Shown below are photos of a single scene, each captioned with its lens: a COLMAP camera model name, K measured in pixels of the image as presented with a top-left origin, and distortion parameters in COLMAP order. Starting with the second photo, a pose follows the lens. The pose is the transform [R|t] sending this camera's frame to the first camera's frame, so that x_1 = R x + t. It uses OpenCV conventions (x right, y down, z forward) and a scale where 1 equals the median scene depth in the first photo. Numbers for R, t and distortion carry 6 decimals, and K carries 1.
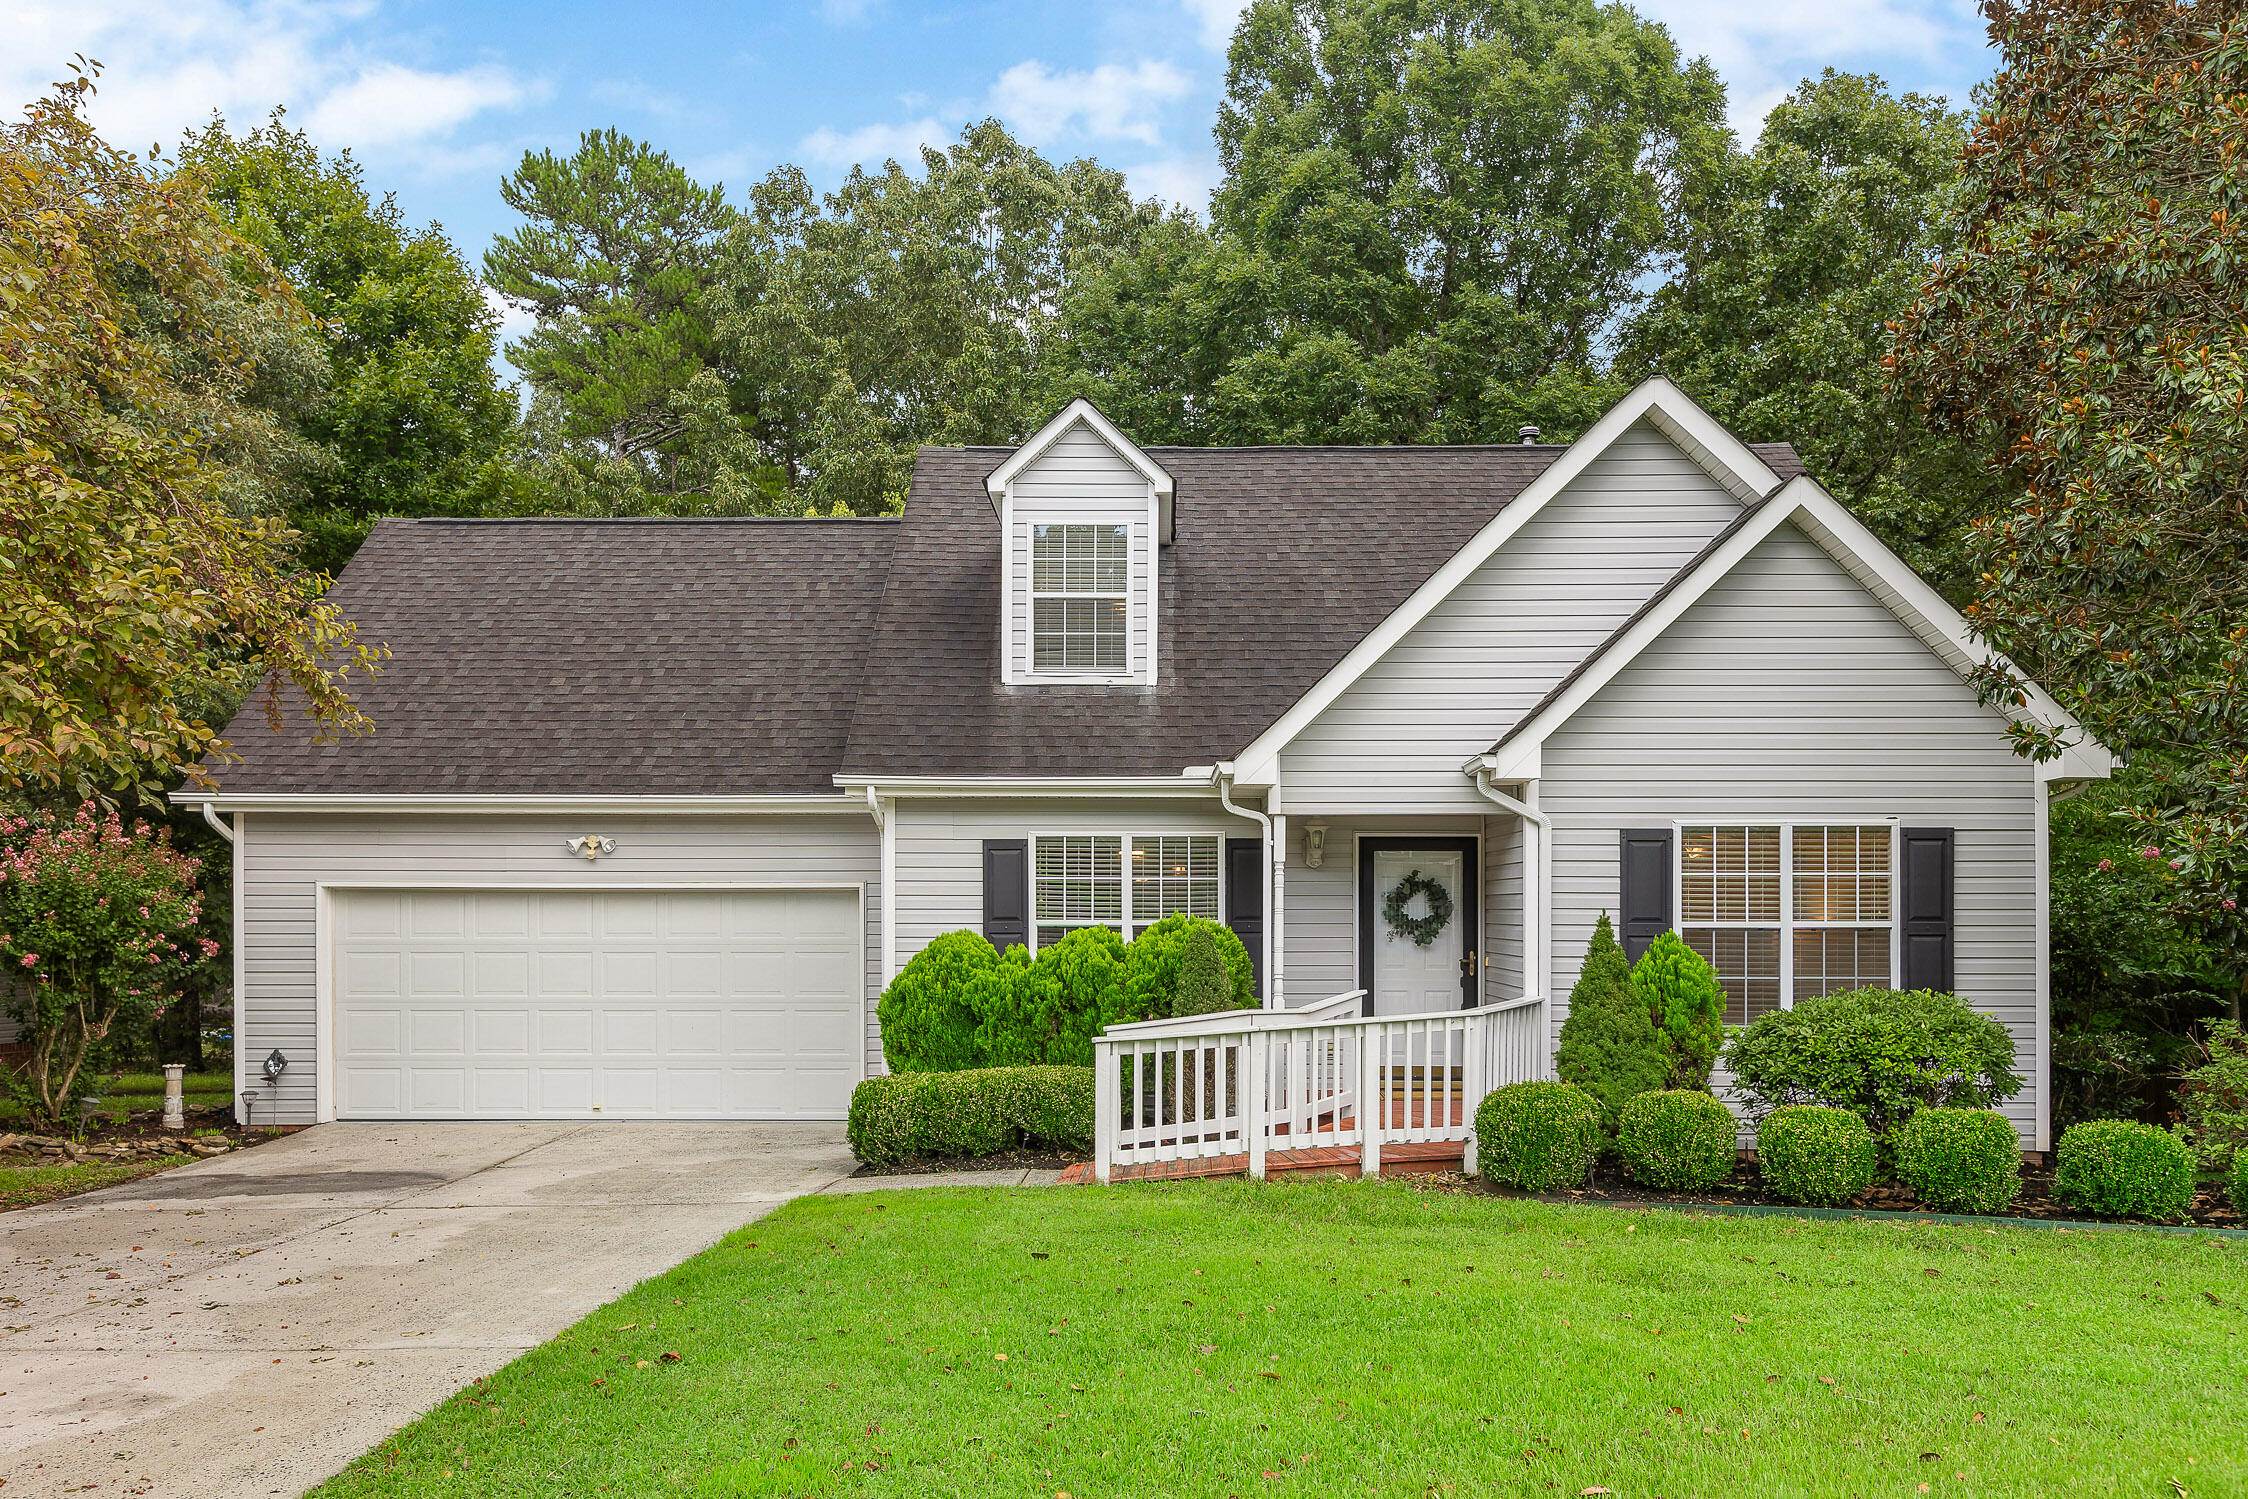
lens RADIAL K [[1488.8, 0, 1090.4], [0, 1488.8, 745.9], [0, 0, 1]] dist [0.002544, 0.000630]
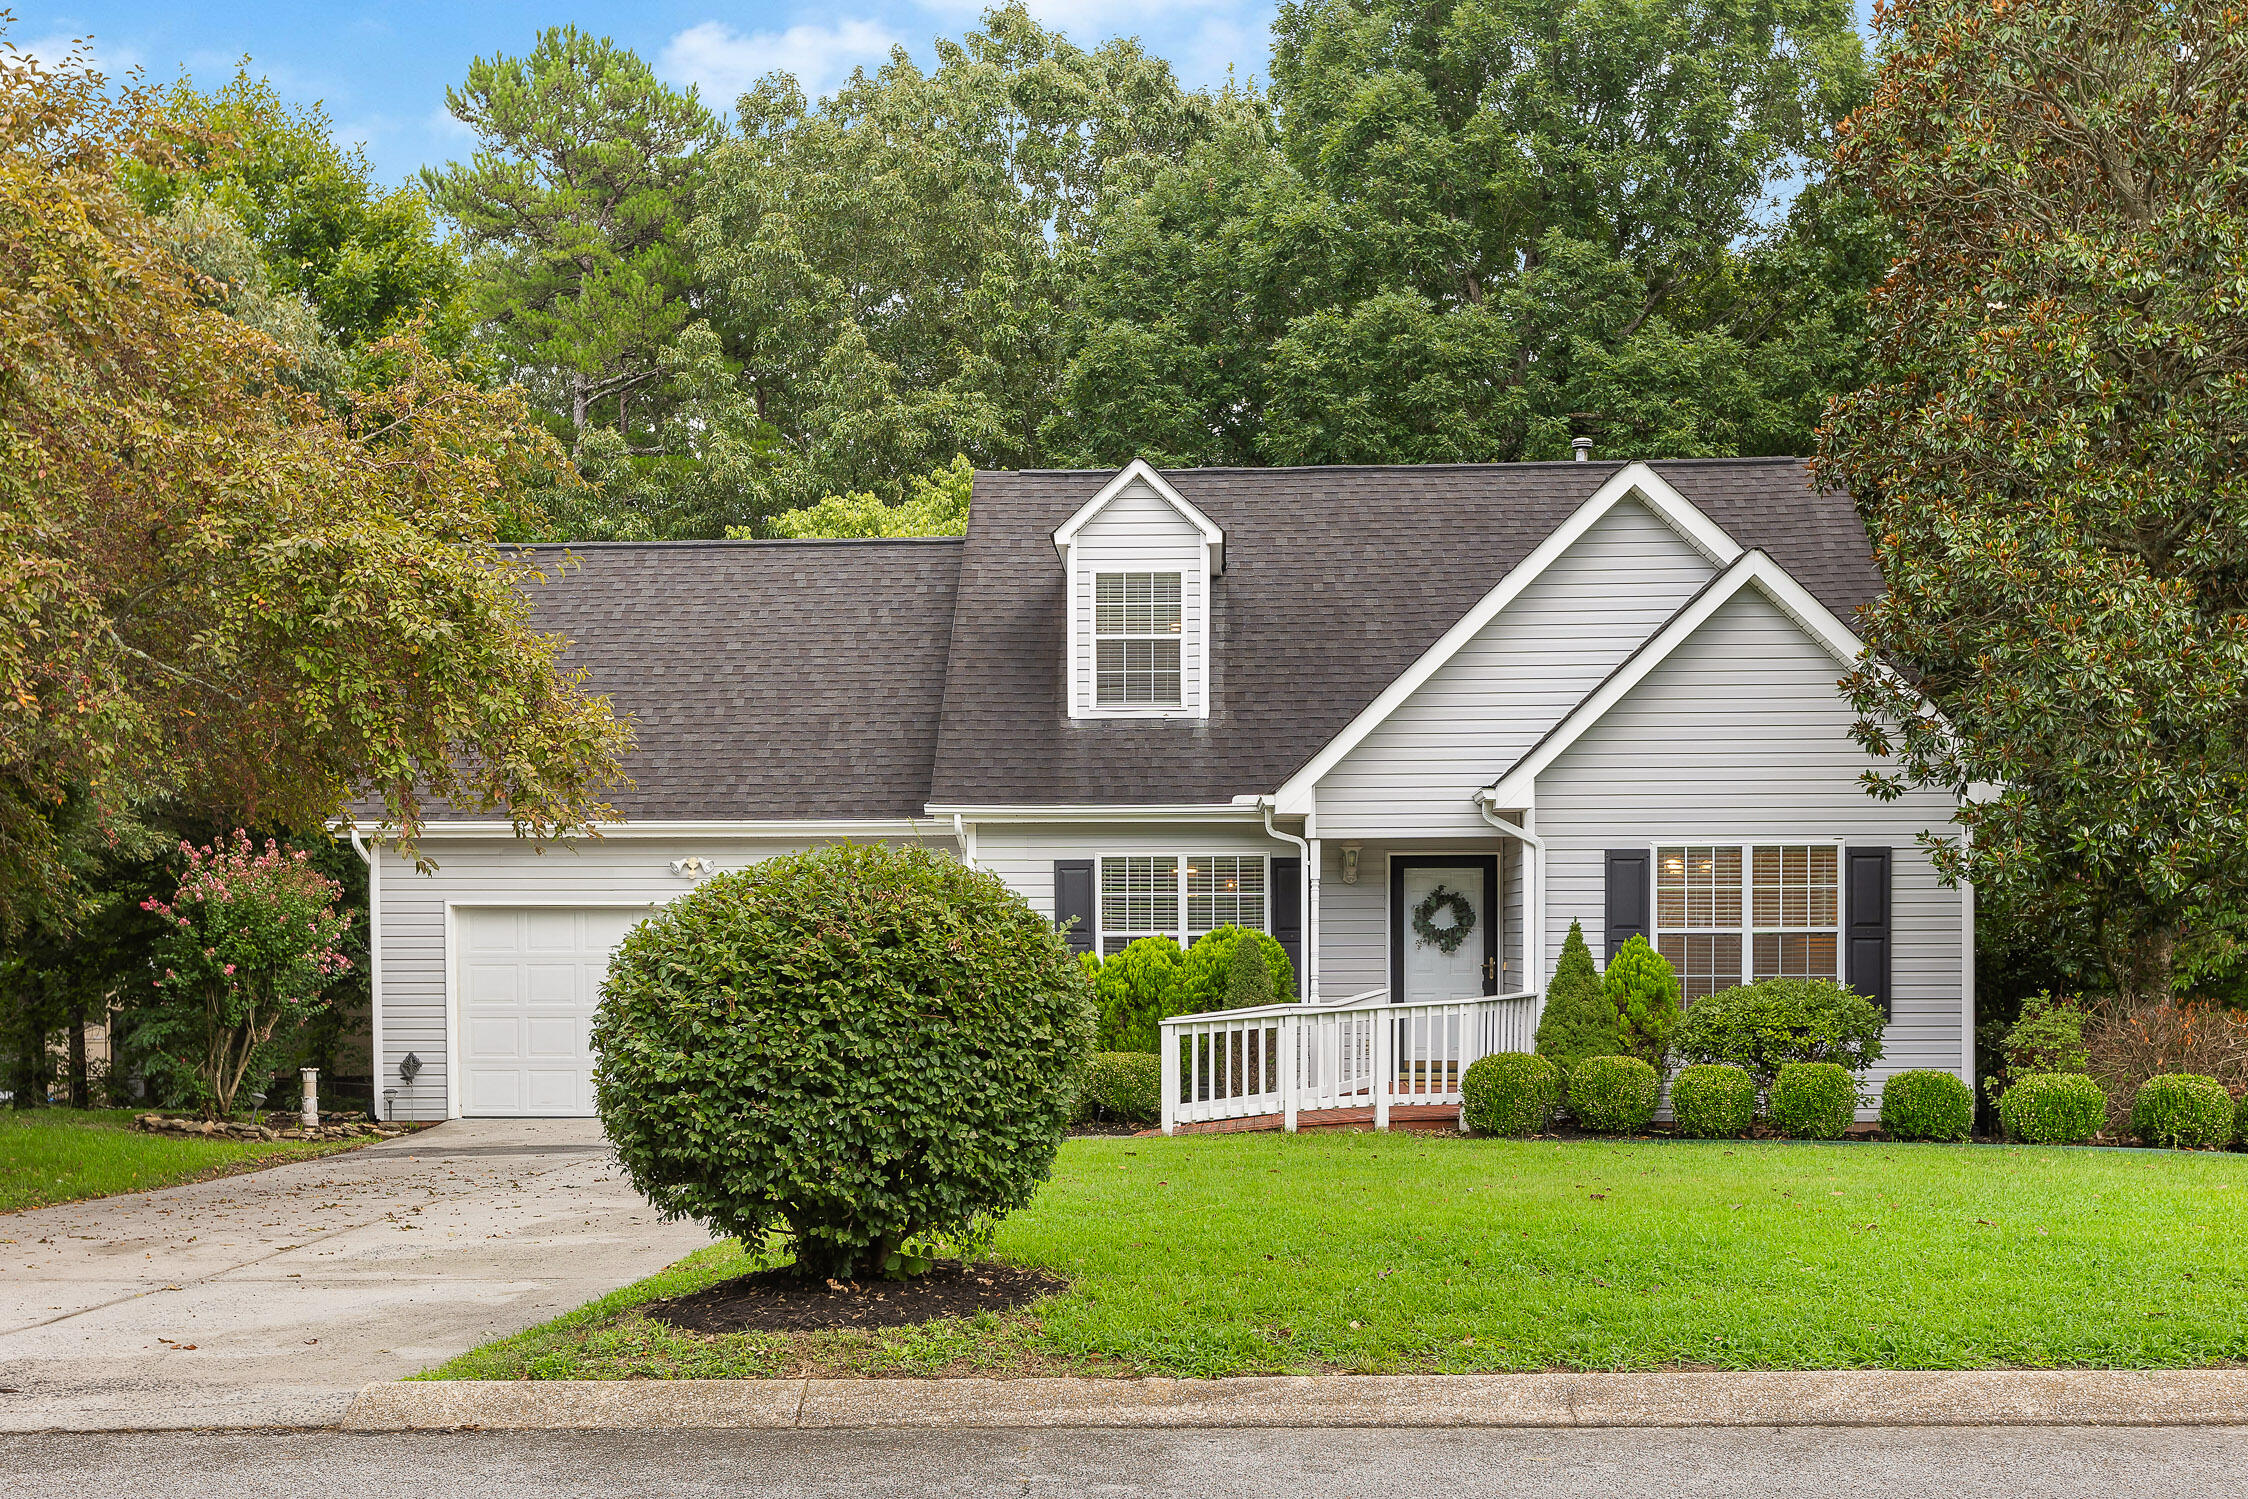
lens RADIAL K [[2357.4, 0, 1124.0], [0, 2357.4, 749.5], [0, 0, 1]] dist [-0.016823, -0.005443]
pose [[0.999946, -0.004769, 0.009266, -0.035090], [0.004510, 0.999603, 0.027815, -0.068169], [-0.009395, -0.027772, 0.999570, -0.758010]]
